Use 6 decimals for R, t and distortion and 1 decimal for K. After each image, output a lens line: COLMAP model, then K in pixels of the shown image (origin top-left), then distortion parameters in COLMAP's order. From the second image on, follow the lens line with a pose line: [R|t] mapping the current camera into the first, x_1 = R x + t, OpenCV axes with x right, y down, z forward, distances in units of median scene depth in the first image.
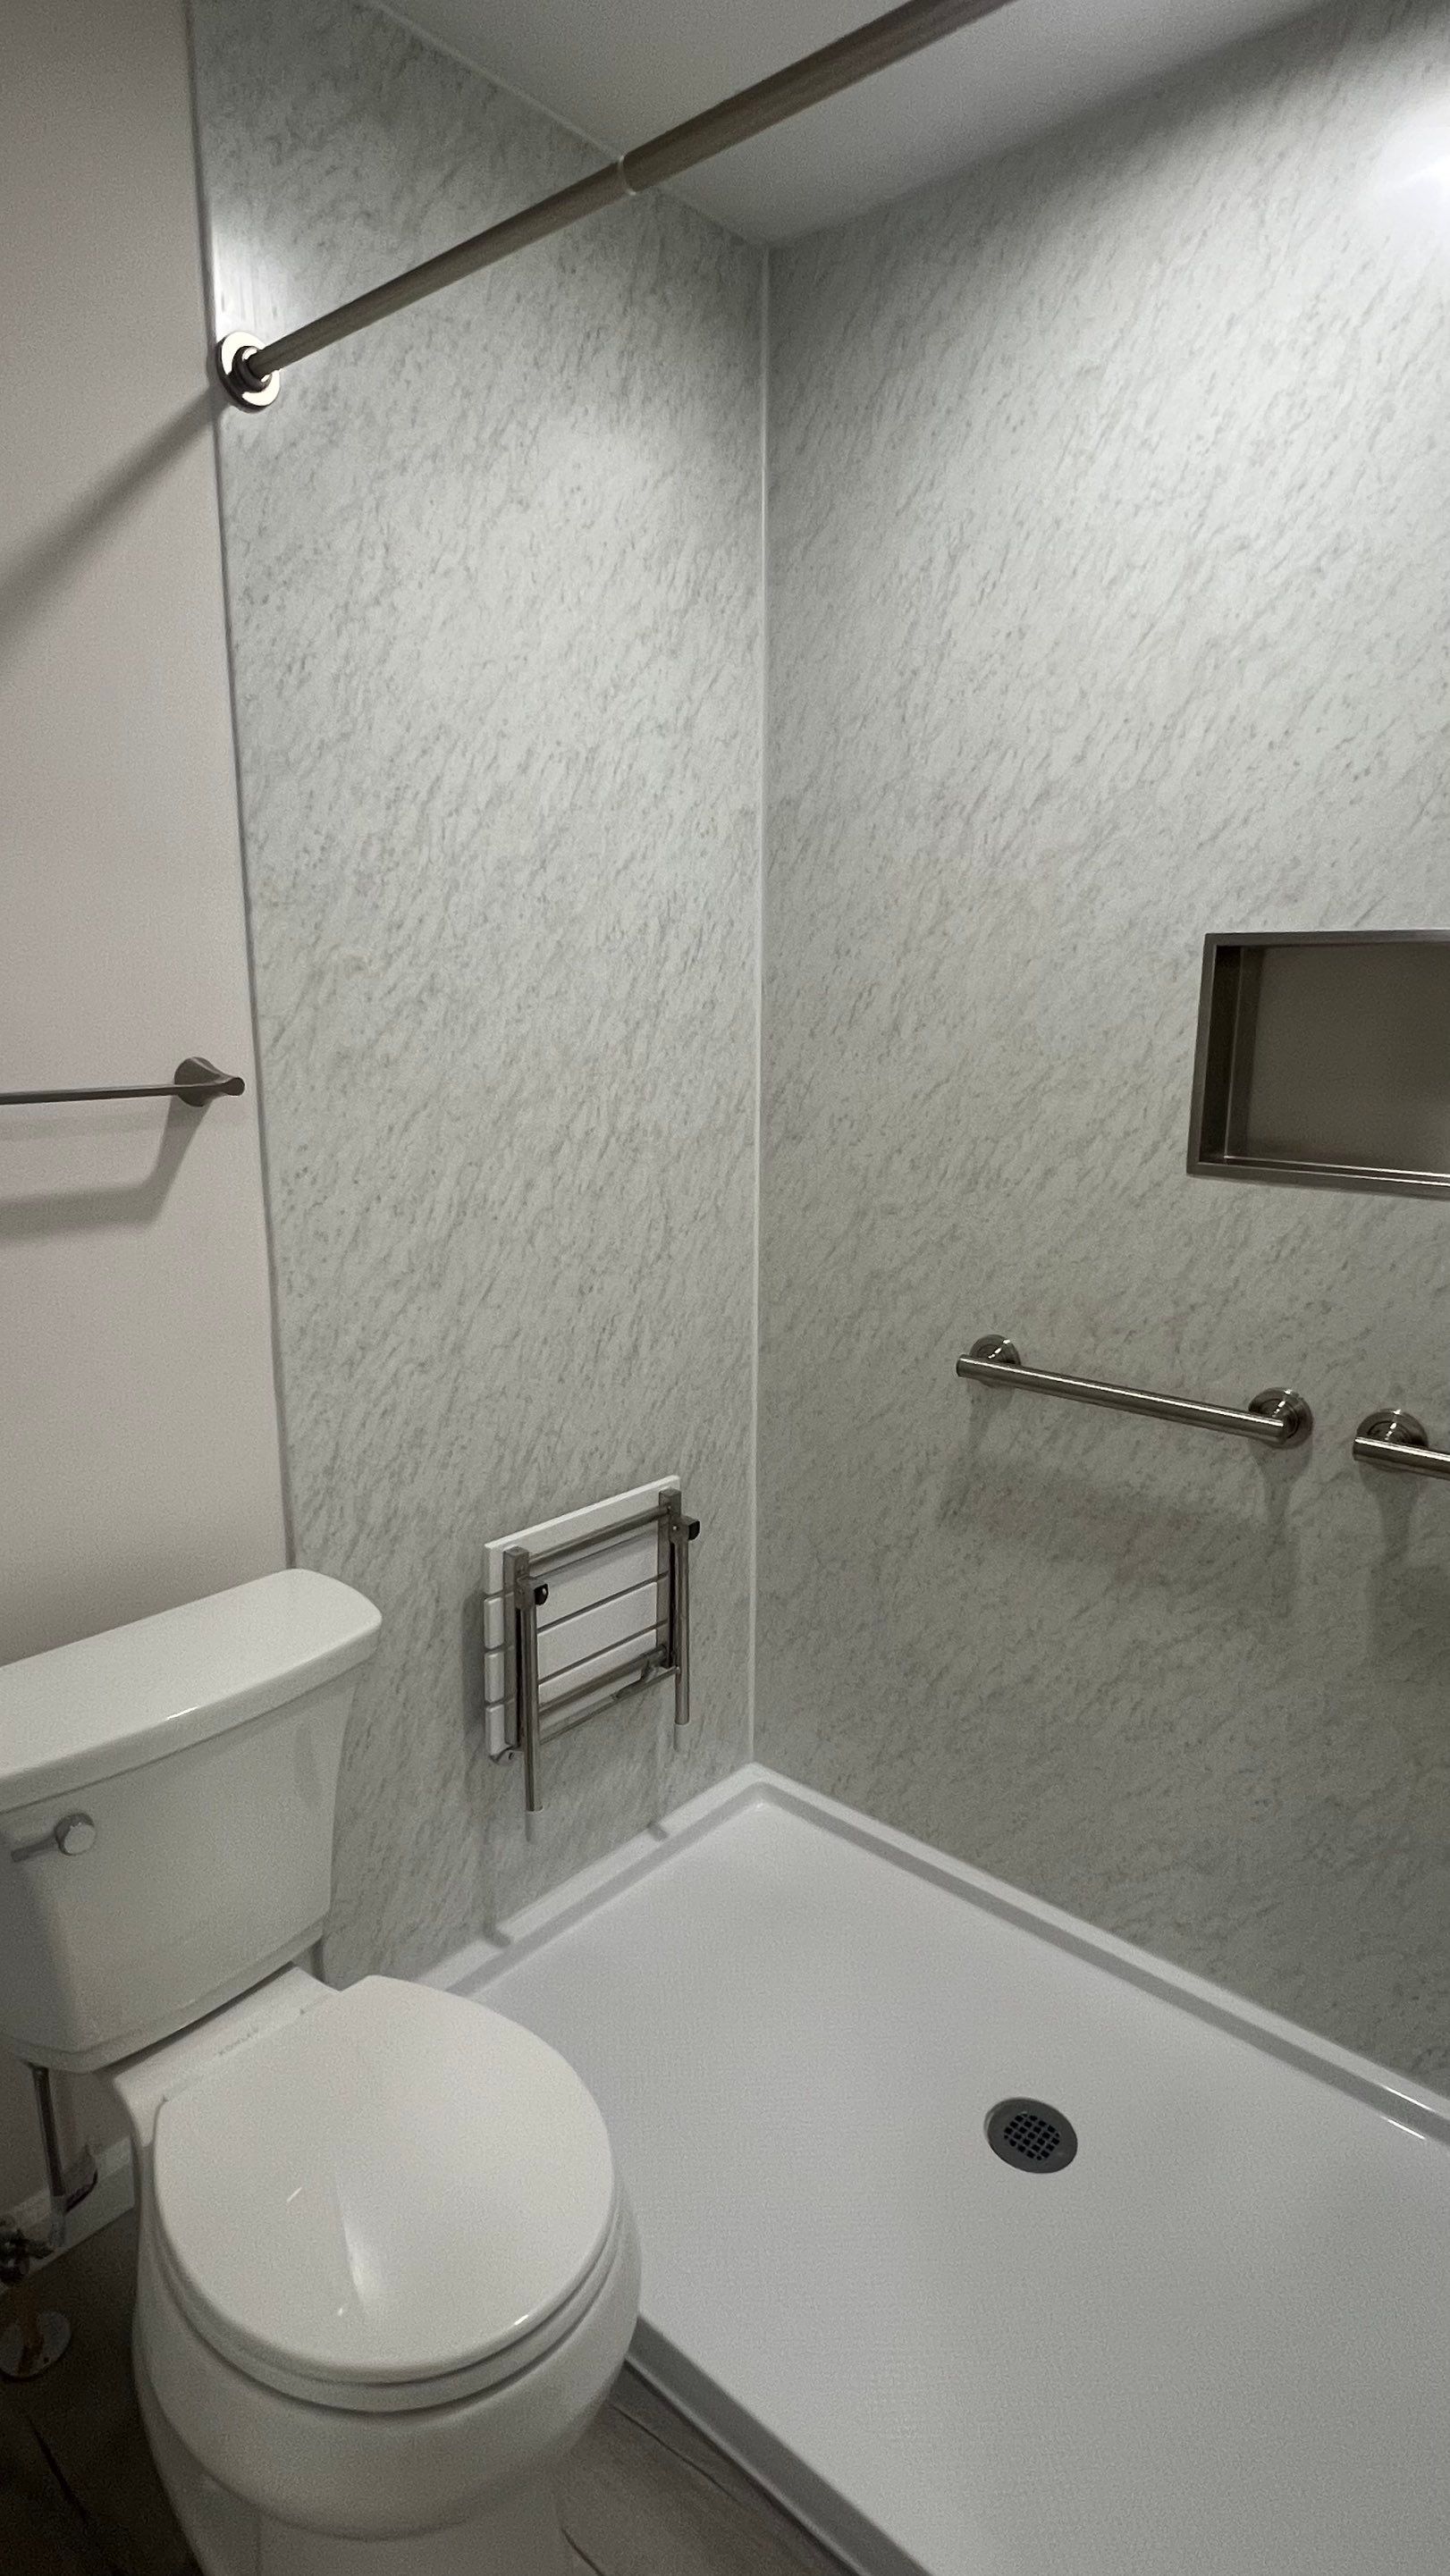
lens RADIAL K [[1344.2, 0, 704.8], [0, 1344.2, 1270.1], [0, 0, 1]] dist [0.000421, -0.000470]
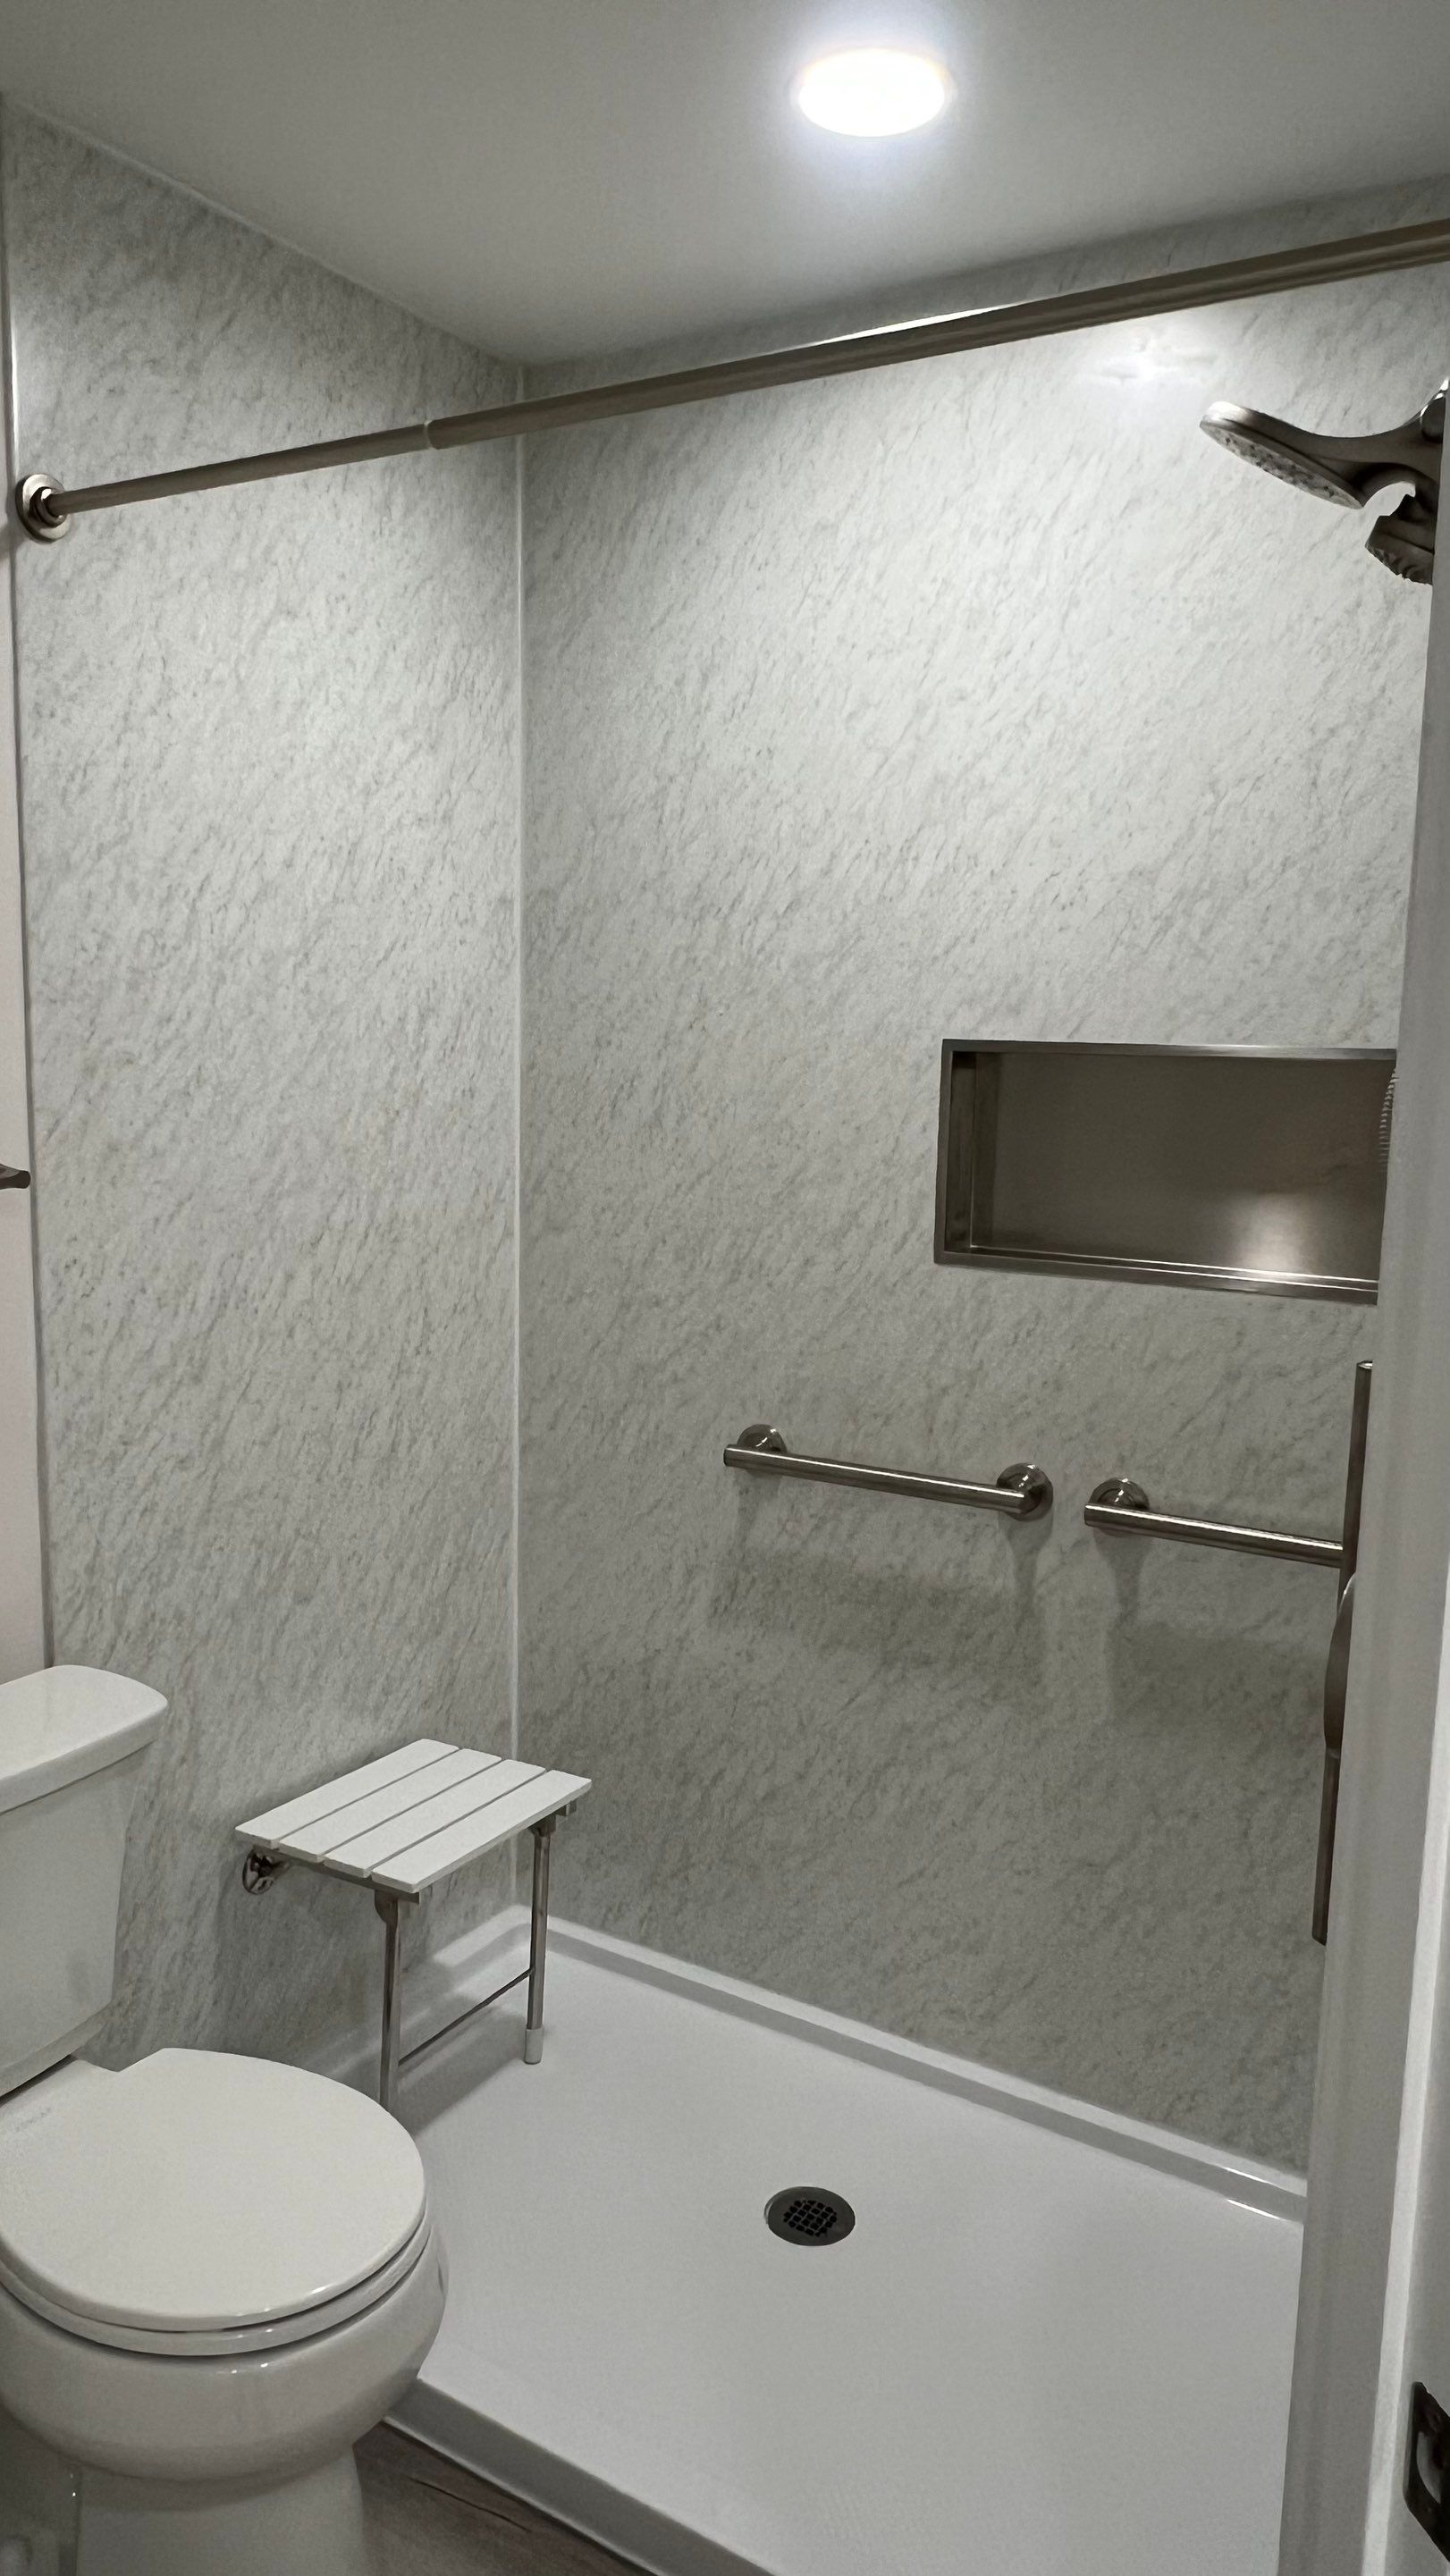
lens RADIAL K [[1766.3, 0, 706.4], [0, 1766.3, 1276.9], [0, 0, 1]] dist [0.023974, -0.006687]
pose [[0.985345, -0.005830, 0.170476, -0.054712], [0.017745, 0.997496, -0.068456, 0.031954], [-0.169650, 0.070478, 0.982981, -0.337671]]
